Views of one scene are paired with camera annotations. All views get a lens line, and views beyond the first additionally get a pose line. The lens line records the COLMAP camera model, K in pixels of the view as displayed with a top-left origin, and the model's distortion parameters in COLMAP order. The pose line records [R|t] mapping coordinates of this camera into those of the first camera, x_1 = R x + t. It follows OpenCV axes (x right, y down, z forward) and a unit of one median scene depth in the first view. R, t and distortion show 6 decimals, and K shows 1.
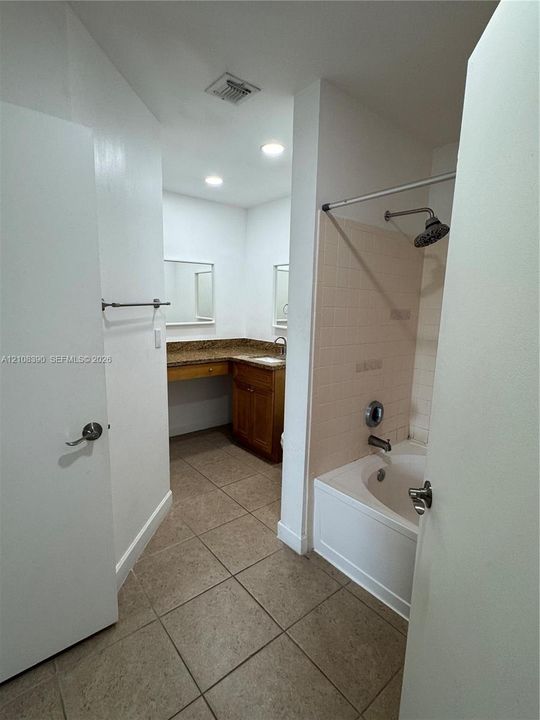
lens RADIAL K [[350.5, 0, 270.0], [0, 350.5, 360.0], [0, 0, 1]] dist [0.001072, -0.000117]
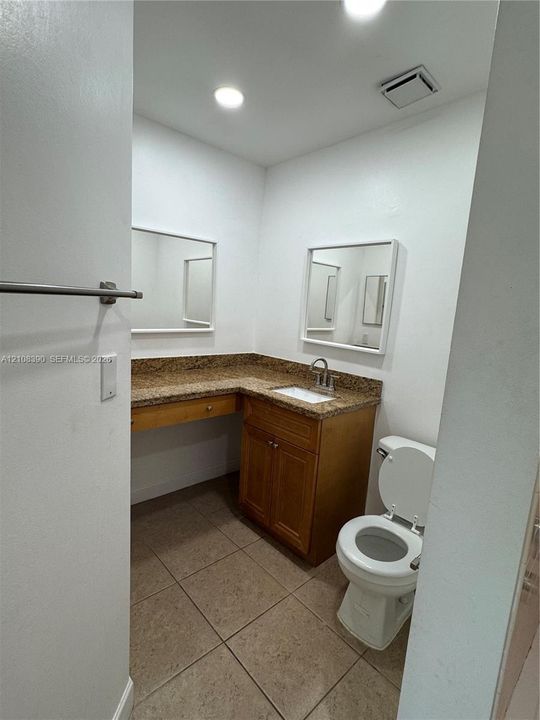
lens RADIAL K [[350.5, 0, 270.0], [0, 350.5, 360.0], [0, 0, 1]] dist [0.001072, -0.000117]
pose [[0.997717, 0.036298, 0.056951, -0.097837], [-0.035903, 0.999324, -0.007950, -0.054505], [-0.057201, 0.005887, 0.998345, 0.365600]]
